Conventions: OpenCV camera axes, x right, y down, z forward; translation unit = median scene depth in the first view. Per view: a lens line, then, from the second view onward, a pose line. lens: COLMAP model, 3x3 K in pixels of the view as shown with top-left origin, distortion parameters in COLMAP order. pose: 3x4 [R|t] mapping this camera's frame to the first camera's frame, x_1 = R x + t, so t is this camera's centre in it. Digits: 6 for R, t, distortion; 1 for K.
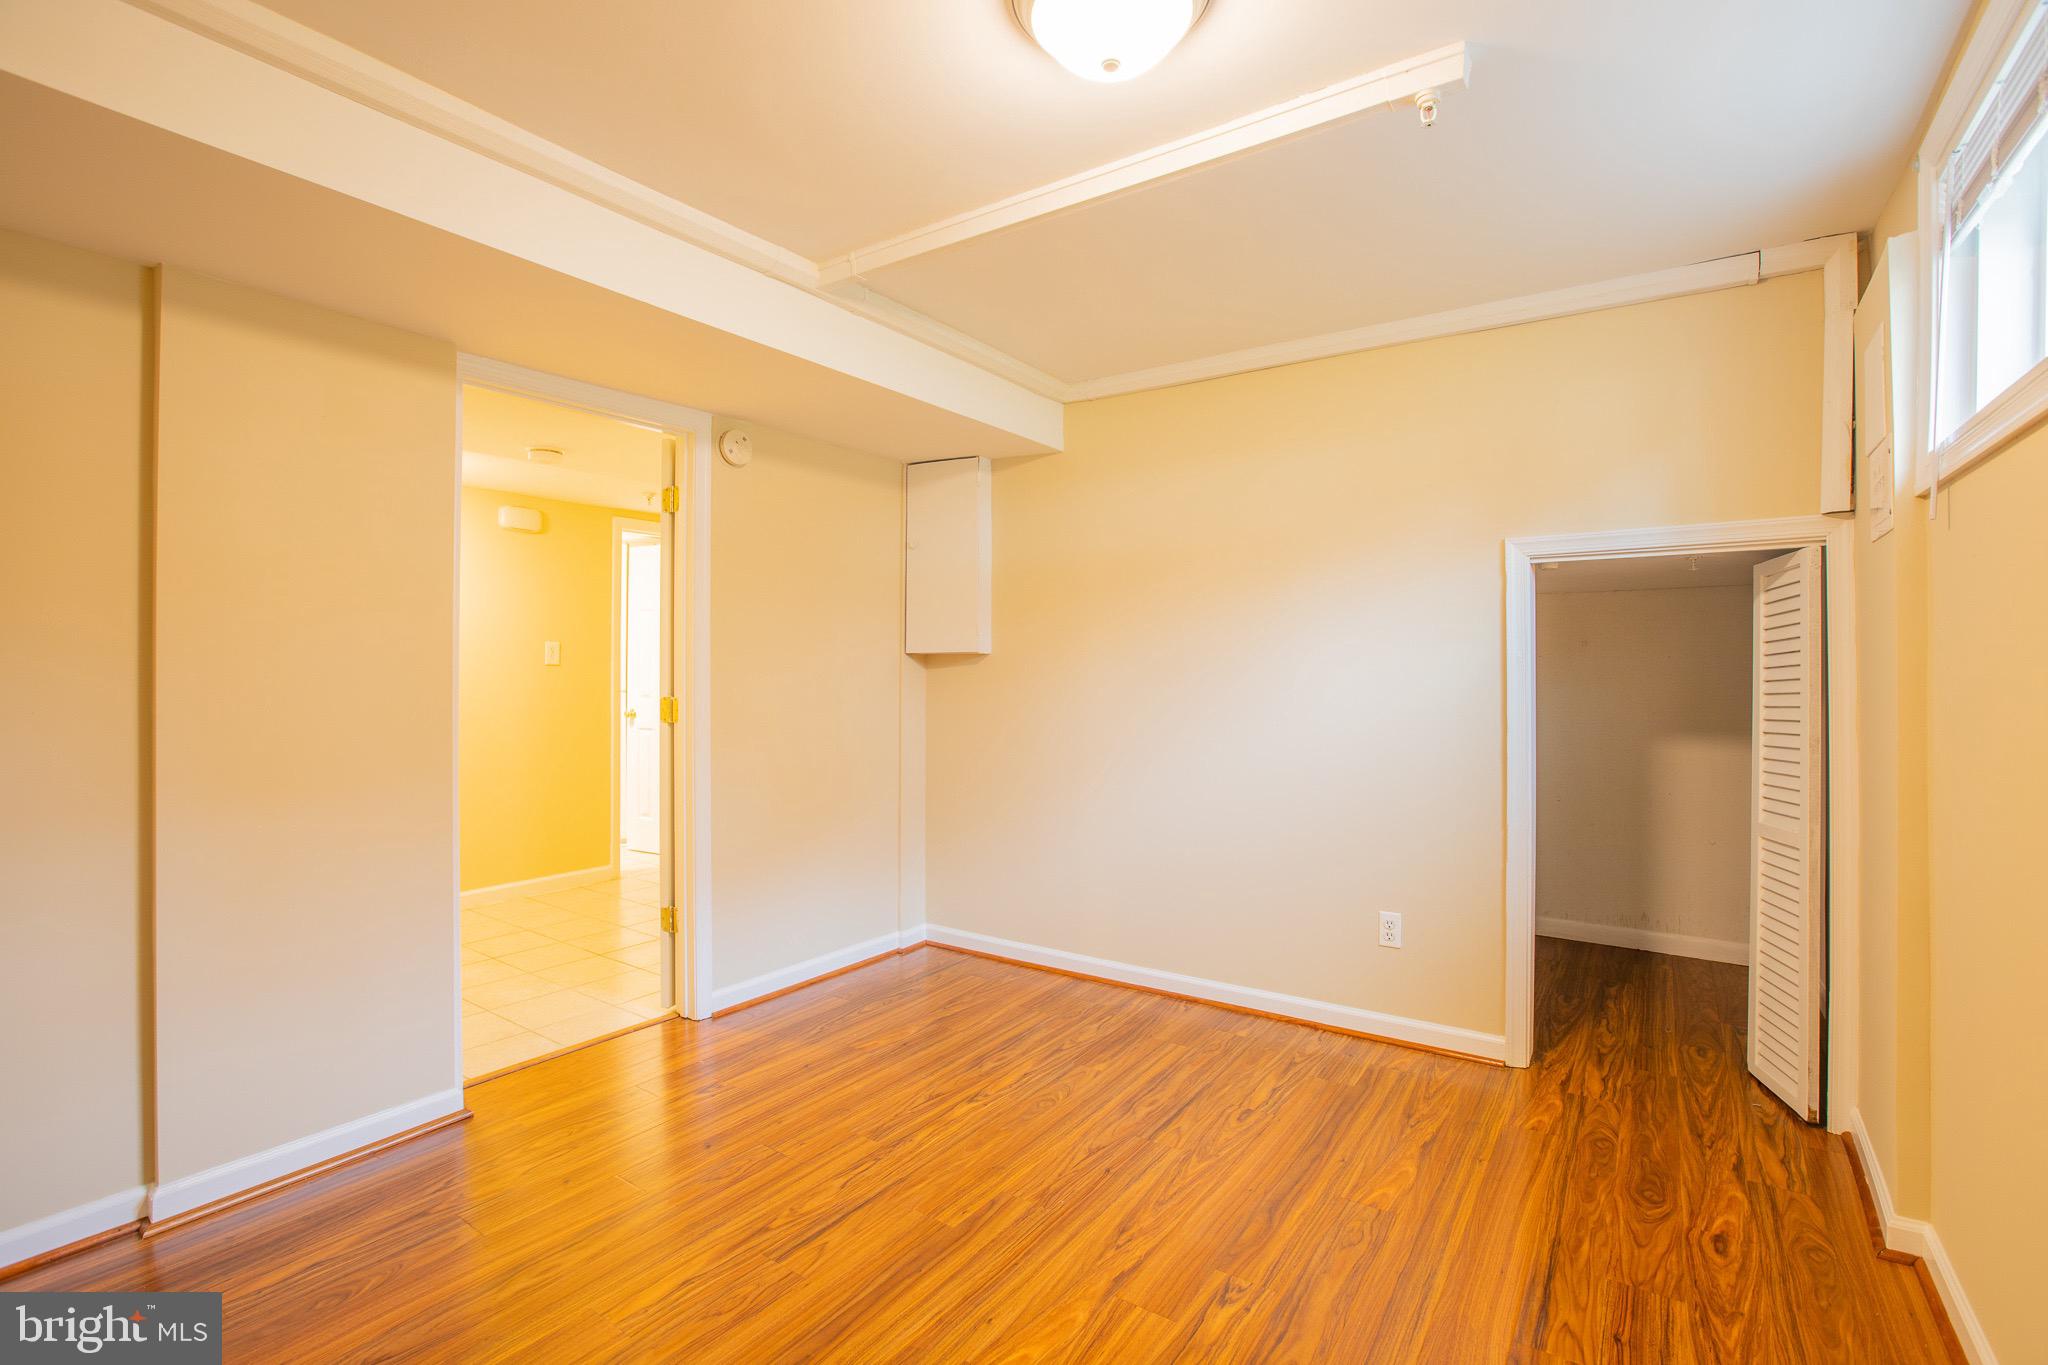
lens RADIAL K [[934.7, 0, 1023.1], [0, 934.7, 678.0], [0, 0, 1]] dist [-0.031880, 0.001294]
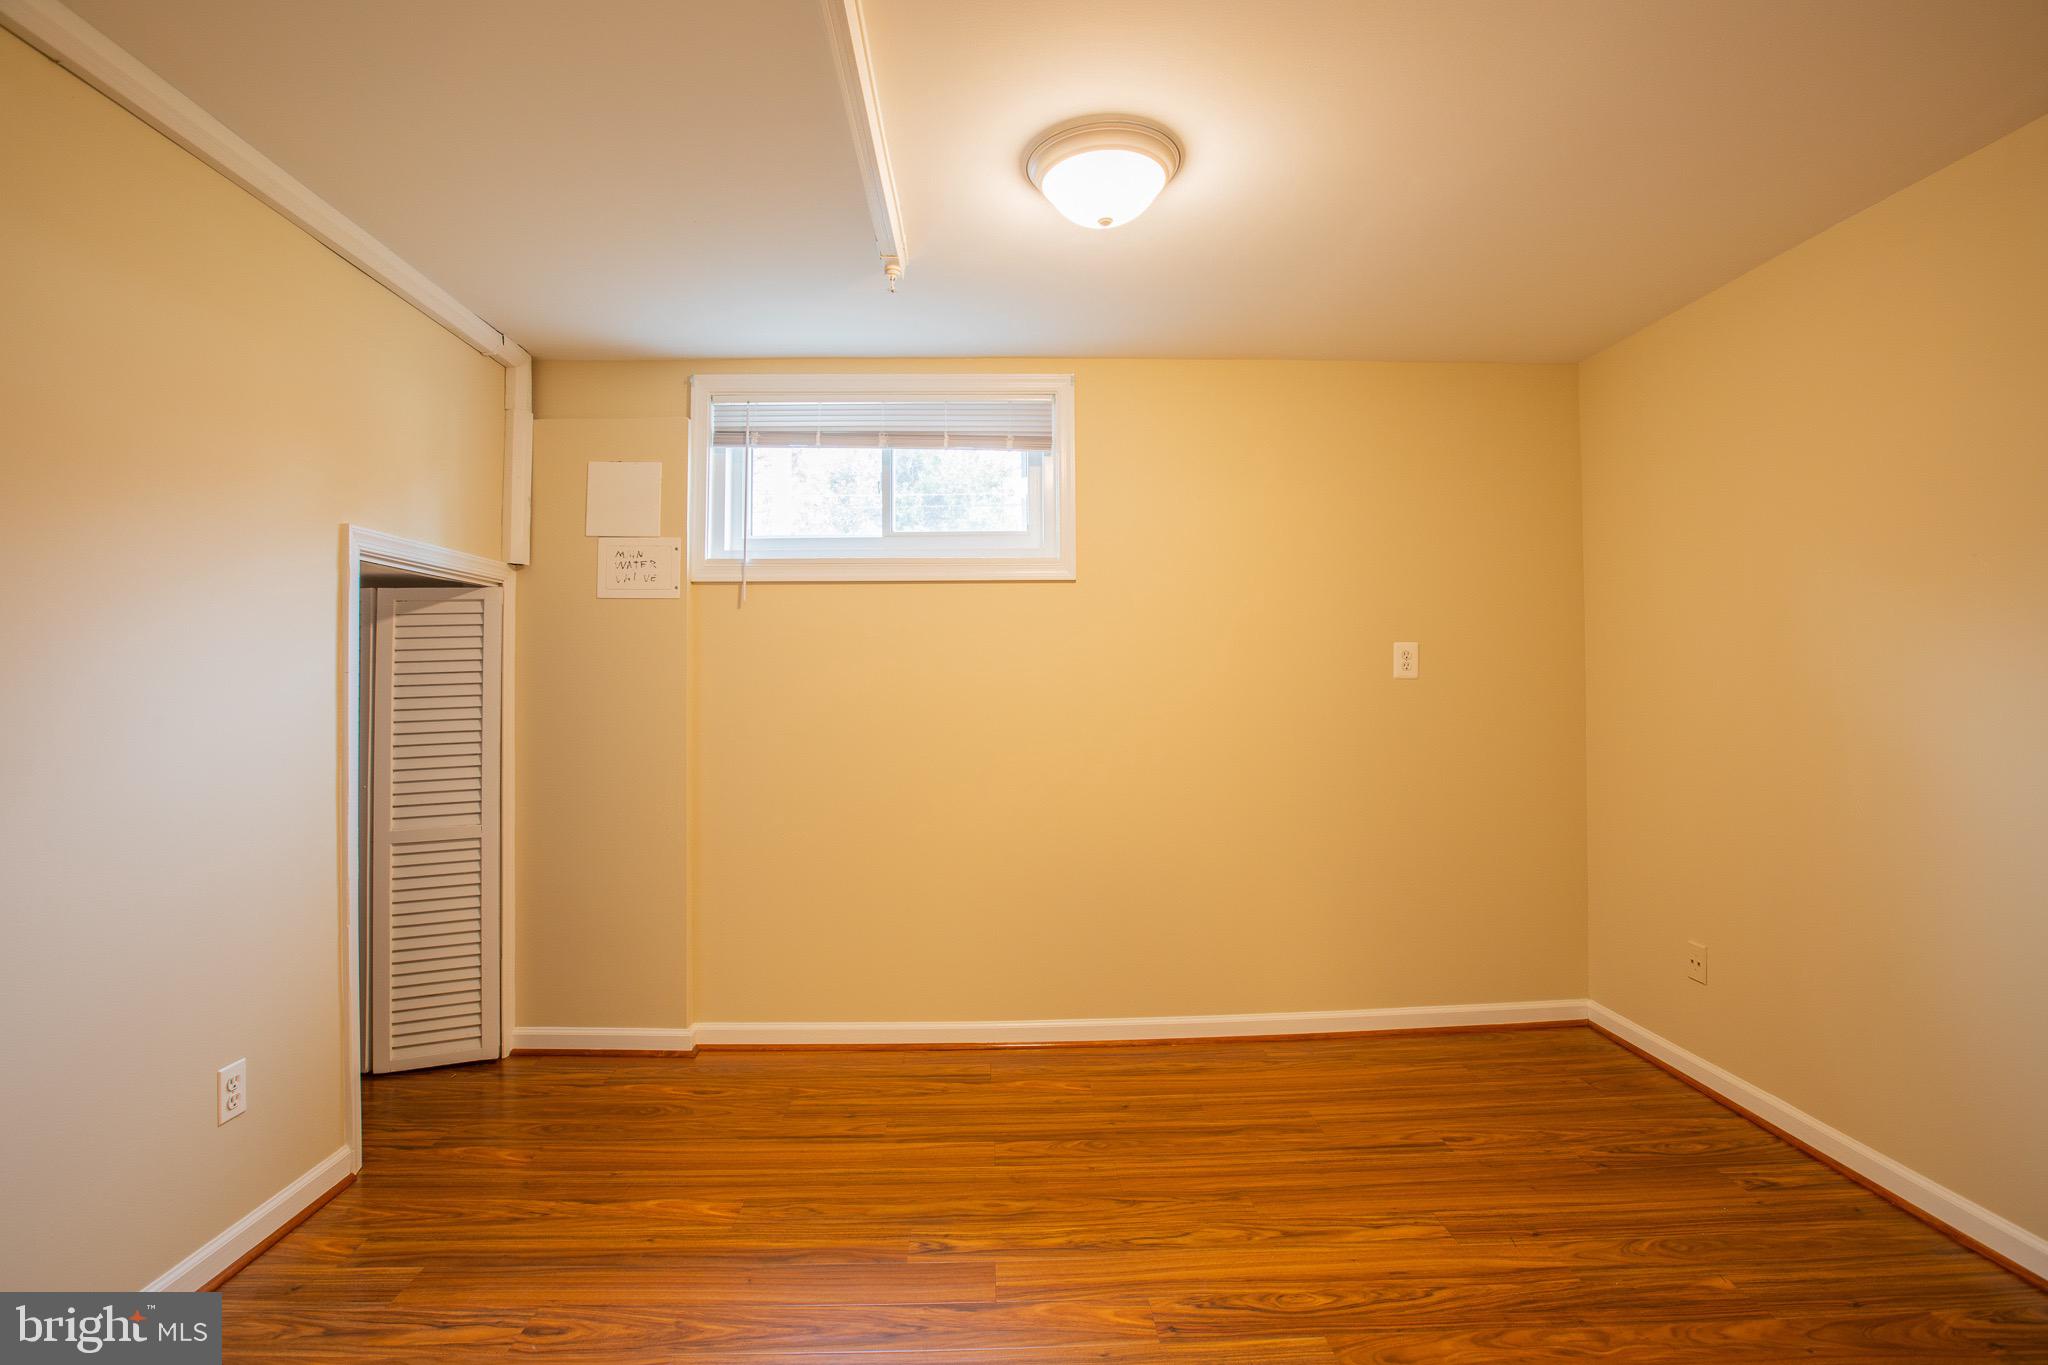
lens RADIAL K [[934.7, 0, 1019.2], [0, 934.7, 683.5], [0, 0, 1]] dist [-0.031880, 0.001294]
pose [[-0.609029, 0.005035, 0.793132, -0.622732], [0.002924, 0.999987, -0.004103, -0.008553], [-0.793143, -0.000180, -0.609036, 1.366500]]
